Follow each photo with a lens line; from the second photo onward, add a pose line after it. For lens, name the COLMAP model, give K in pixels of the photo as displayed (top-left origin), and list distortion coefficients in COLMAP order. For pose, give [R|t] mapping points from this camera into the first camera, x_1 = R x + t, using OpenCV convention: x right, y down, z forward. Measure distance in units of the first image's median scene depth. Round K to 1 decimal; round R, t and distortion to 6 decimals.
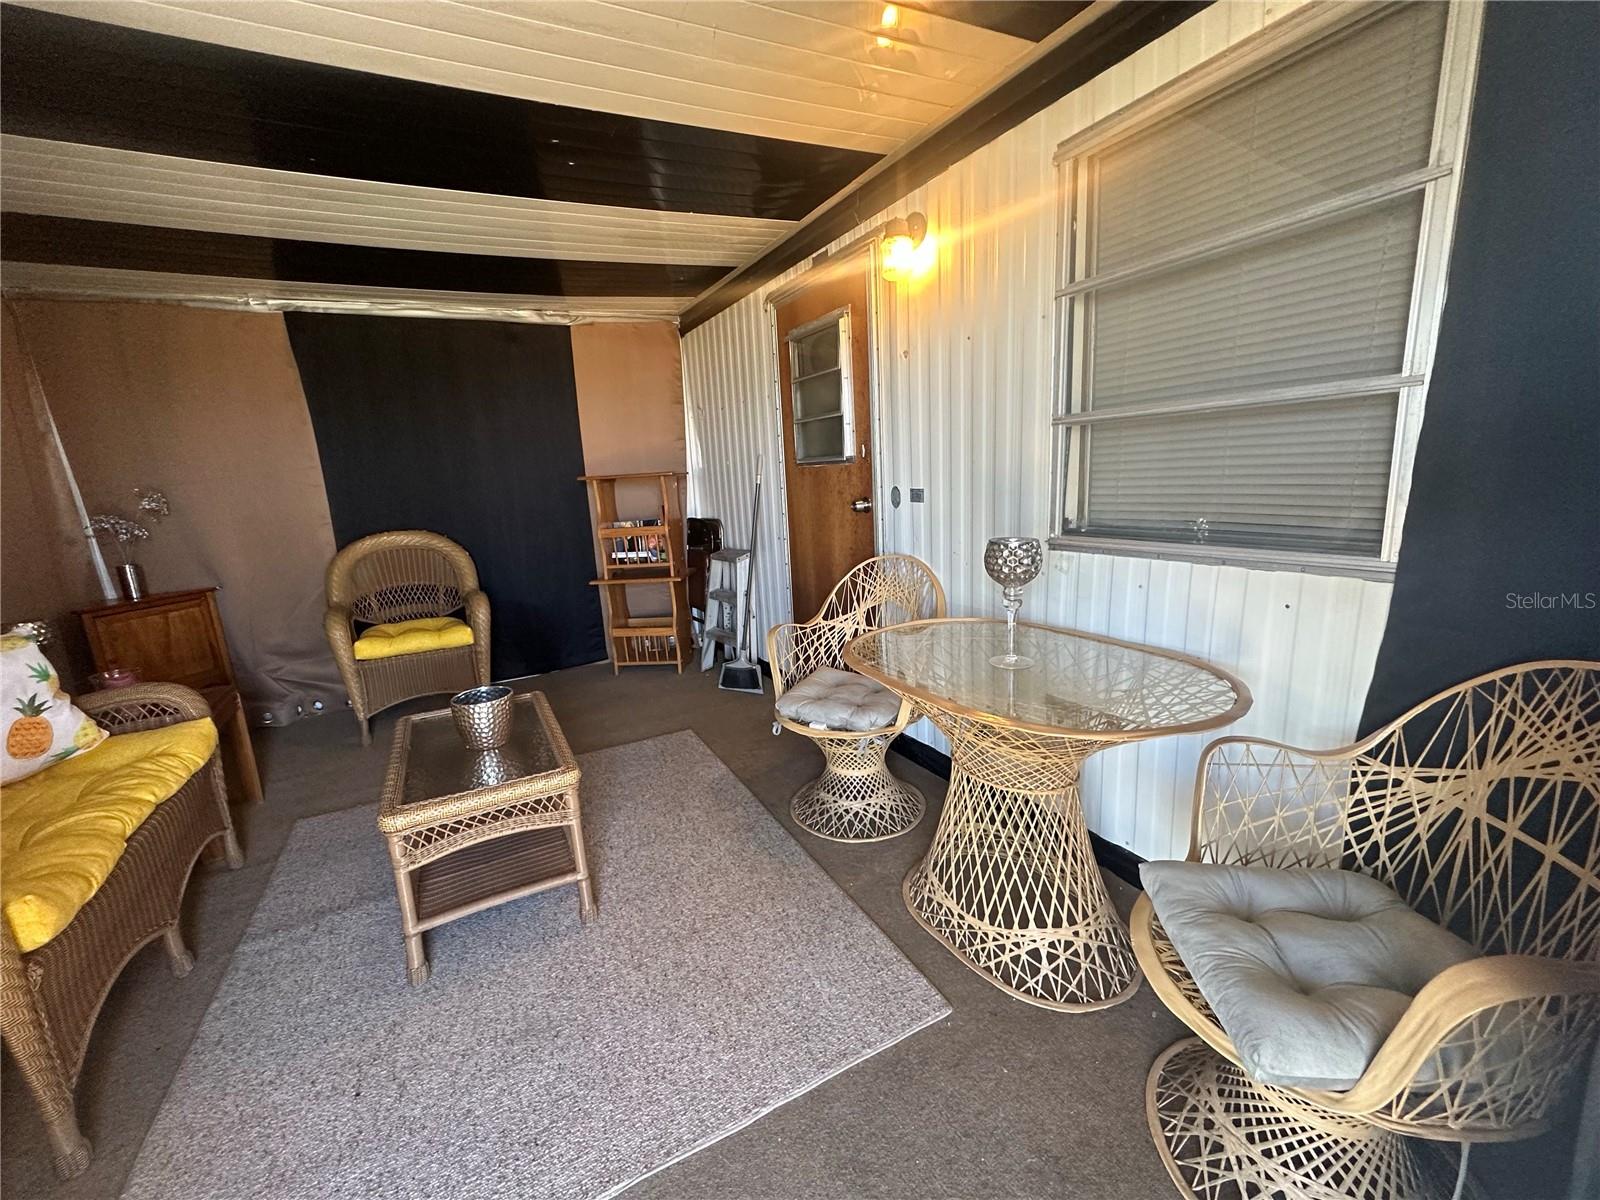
lens RADIAL K [[639.7, 0, 798.5], [0, 639.7, 599.5], [0, 0, 1]] dist [-0.004434, 0.000989]
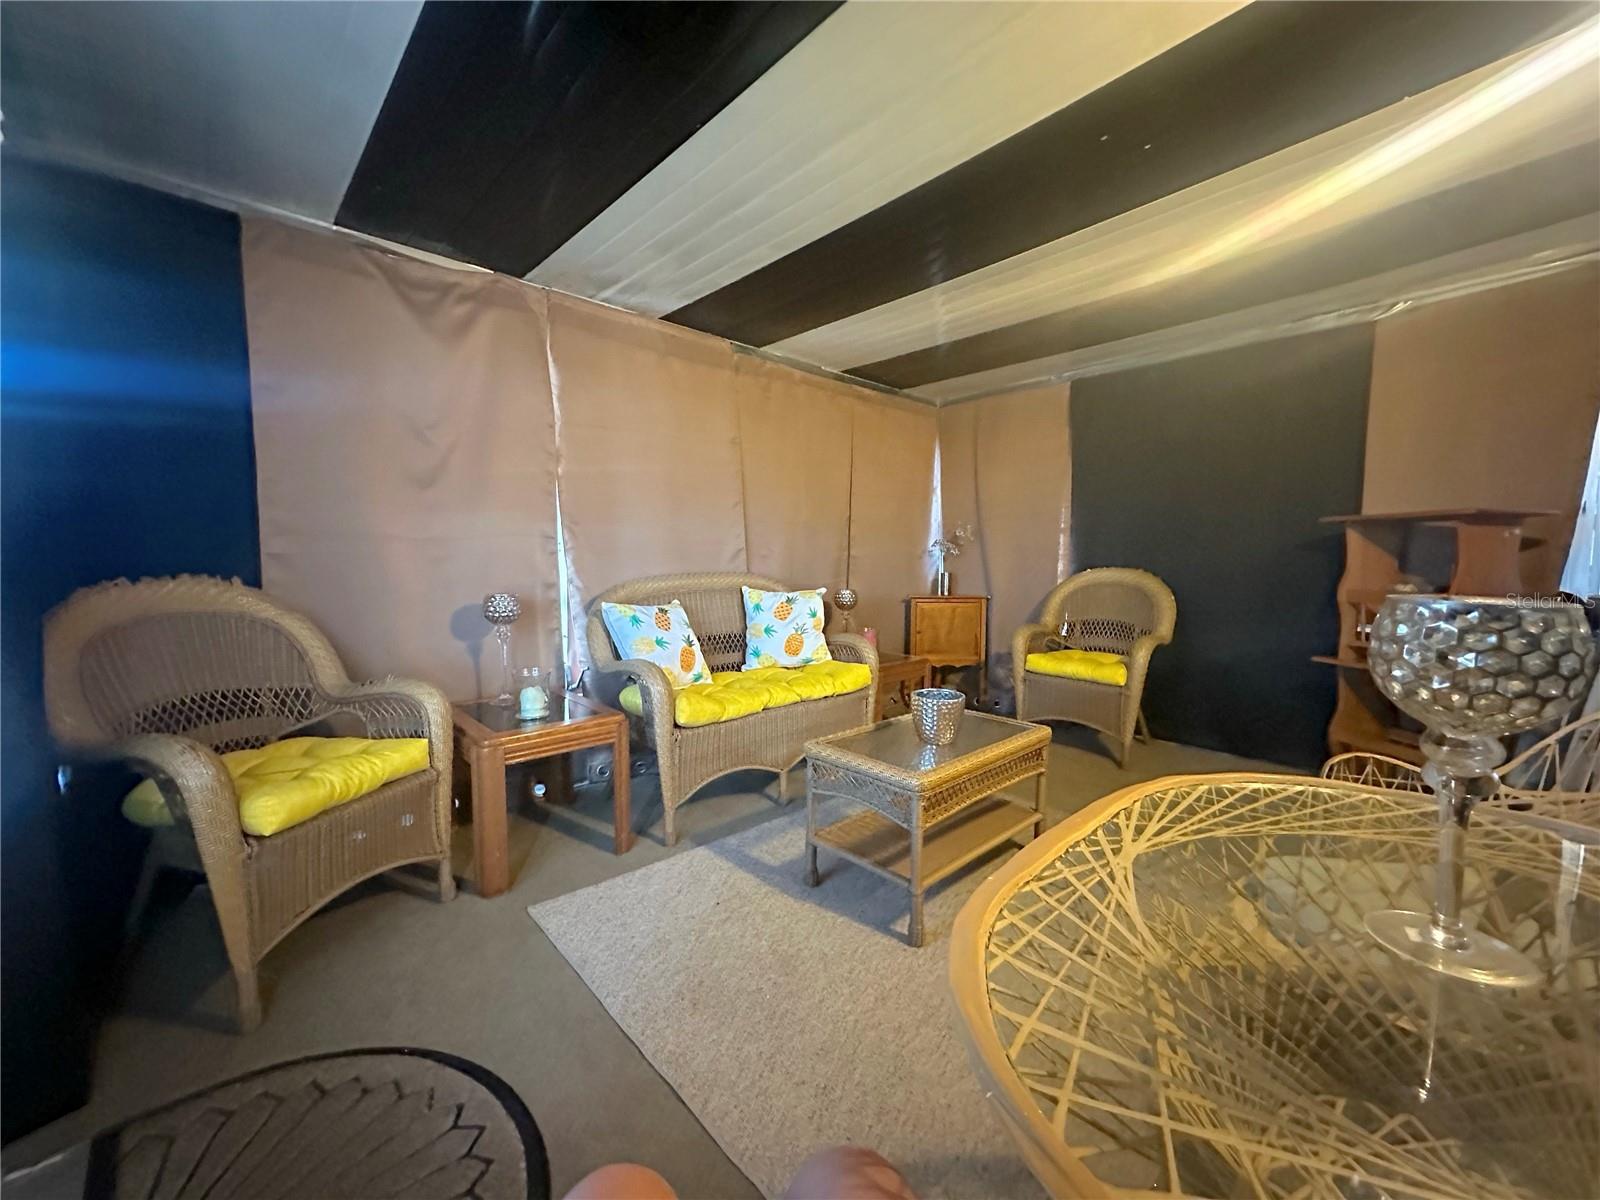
lens RADIAL K [[639.7, 0, 798.5], [0, 639.7, 599.5], [0, 0, 1]] dist [-0.004434, 0.000989]
pose [[0.243092, 0.119240, -0.962646, 0.408872], [-0.211789, 0.974996, 0.067288, -0.026206], [0.946600, 0.187520, 0.262267, 0.391502]]
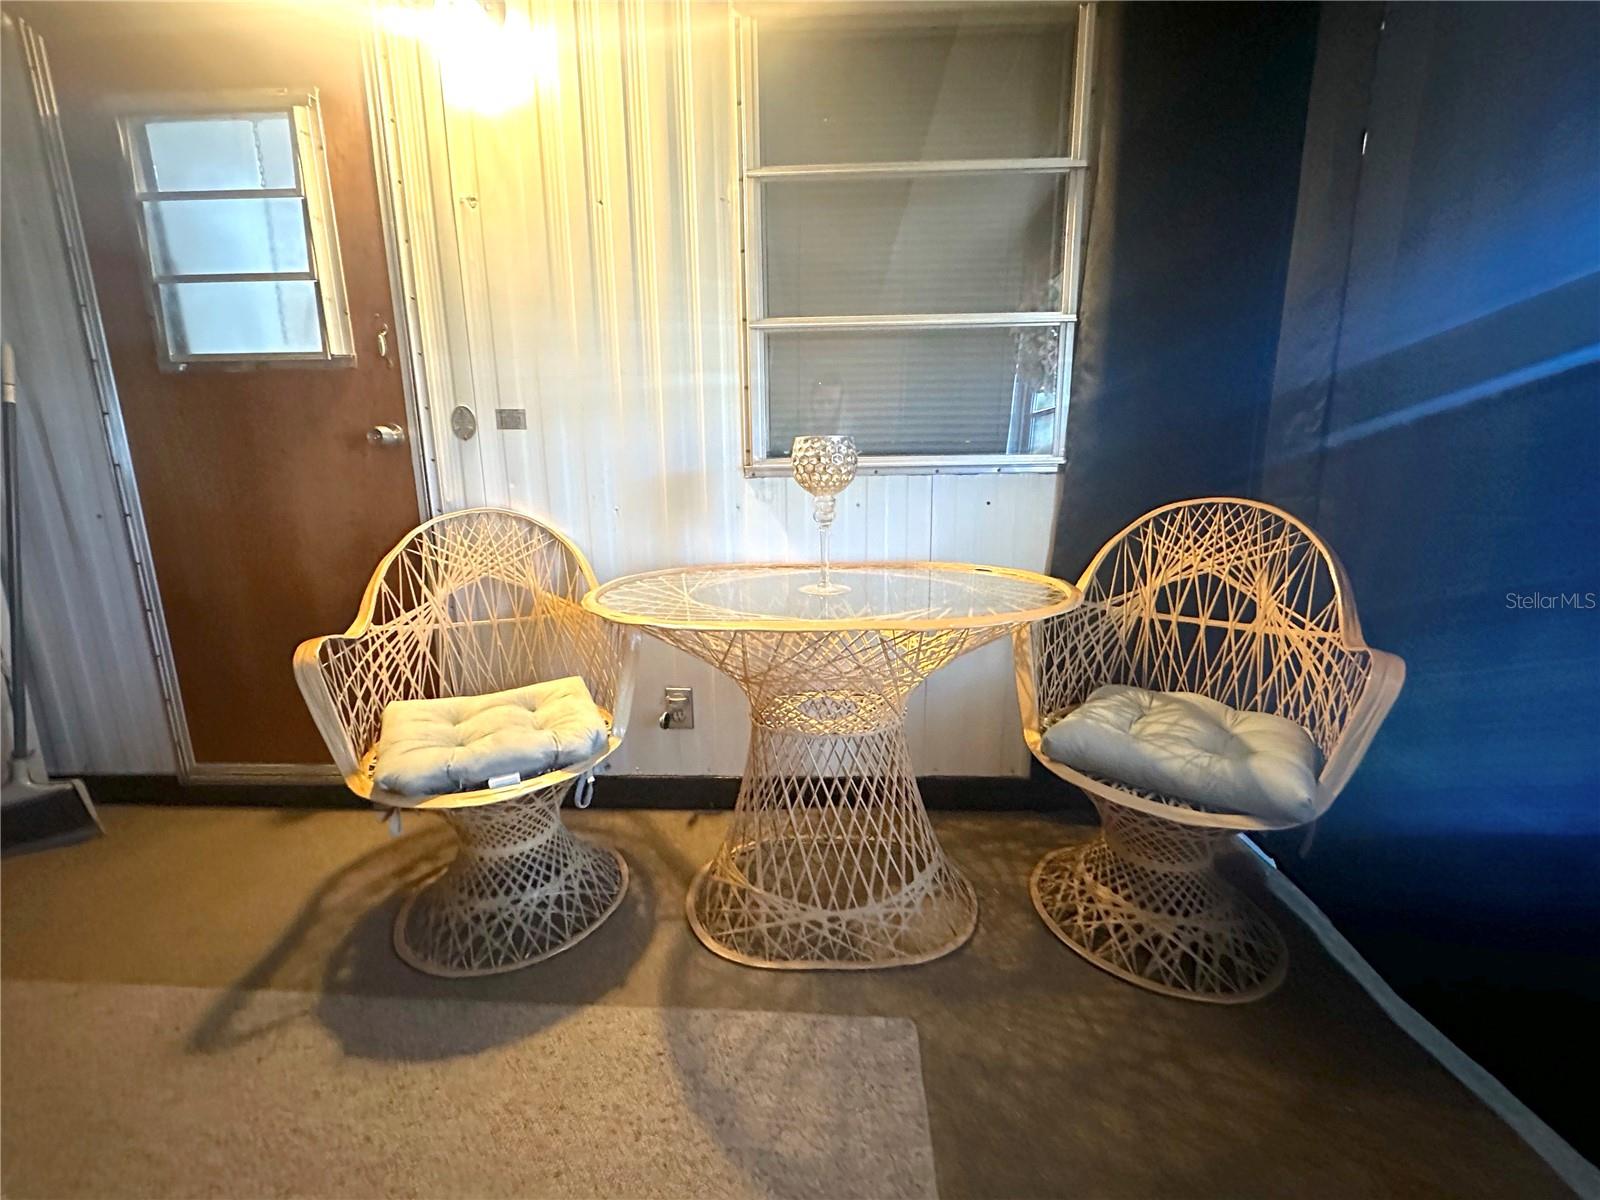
lens RADIAL K [[639.7, 0, 798.5], [0, 639.7, 599.5], [0, 0, 1]] dist [-0.004434, 0.000989]
pose [[0.512239, -0.119426, 0.850499, -0.286317], [0.155928, 0.986759, 0.044647, 0.049977], [-0.844569, 0.109746, 0.524078, 0.431097]]
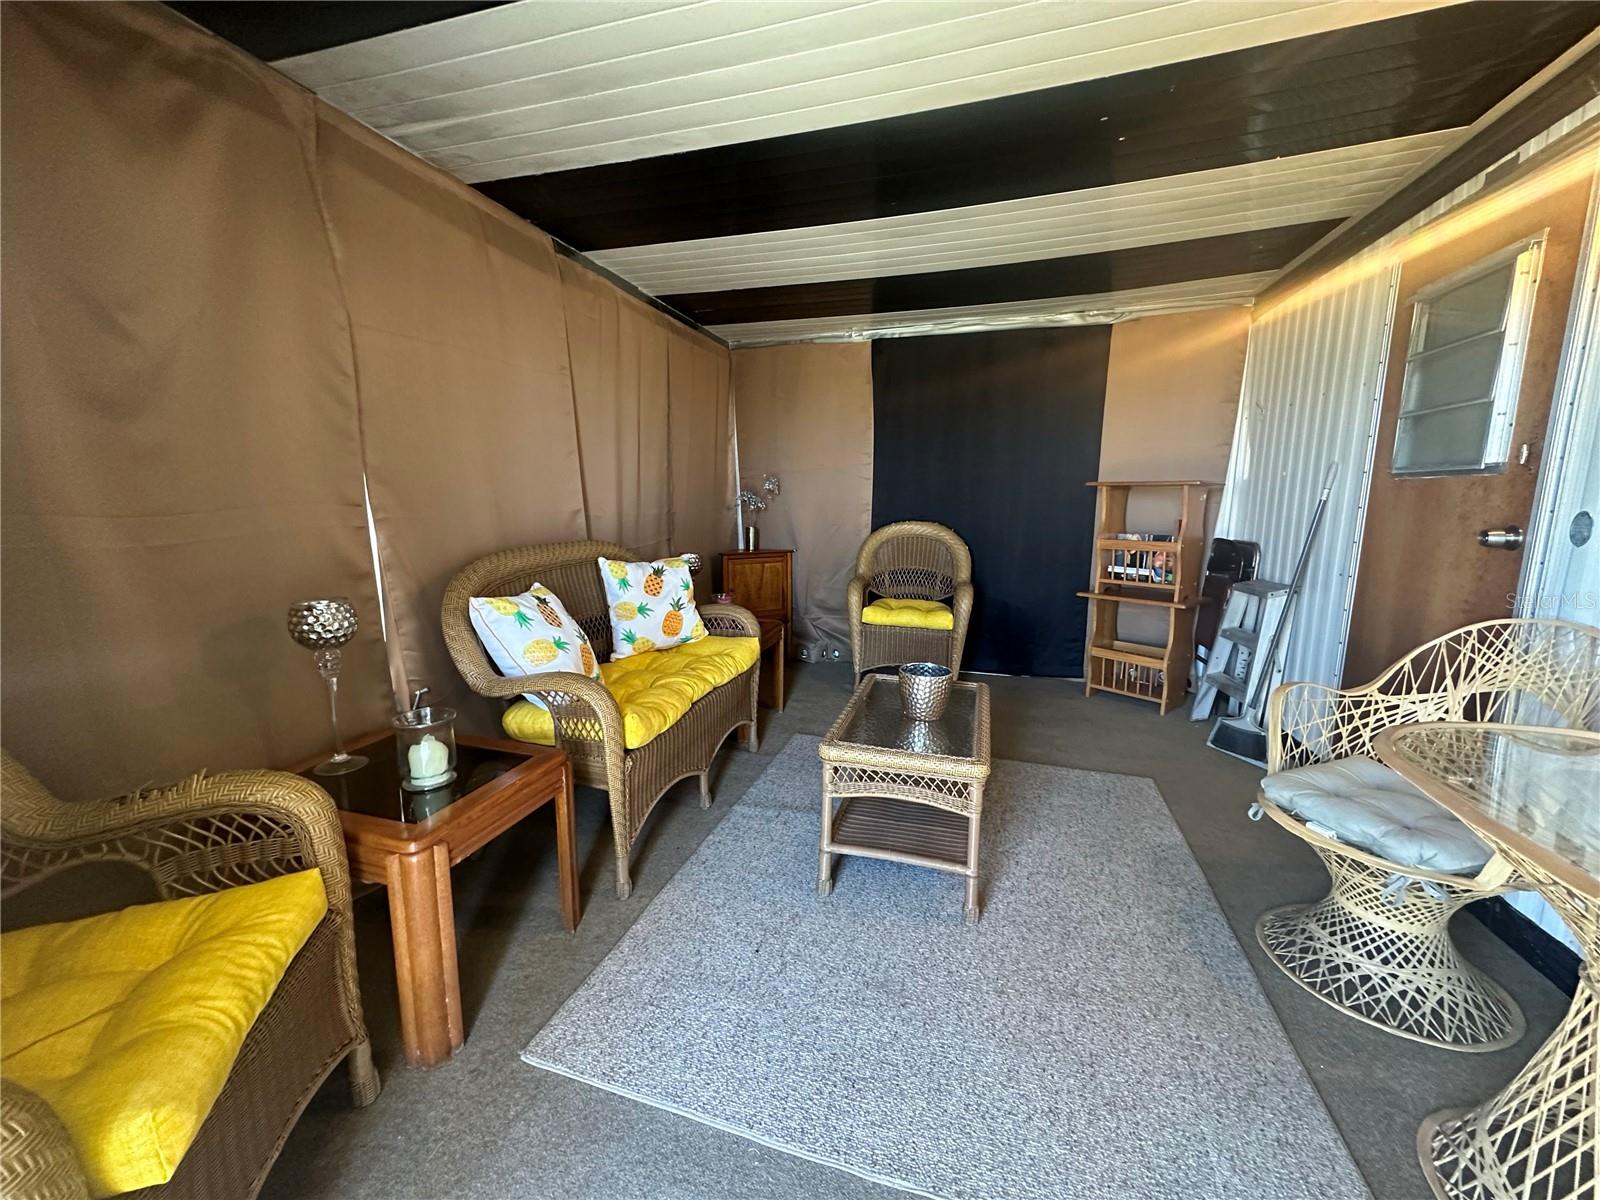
lens RADIAL K [[639.7, 0, 798.5], [0, 639.7, 599.5], [0, 0, 1]] dist [-0.004434, 0.000989]
pose [[0.703503, 0.169581, -0.690163, 0.064661], [-0.184293, 0.981426, 0.053292, 0.013805], [0.686381, 0.089701, 0.721689, 0.056861]]
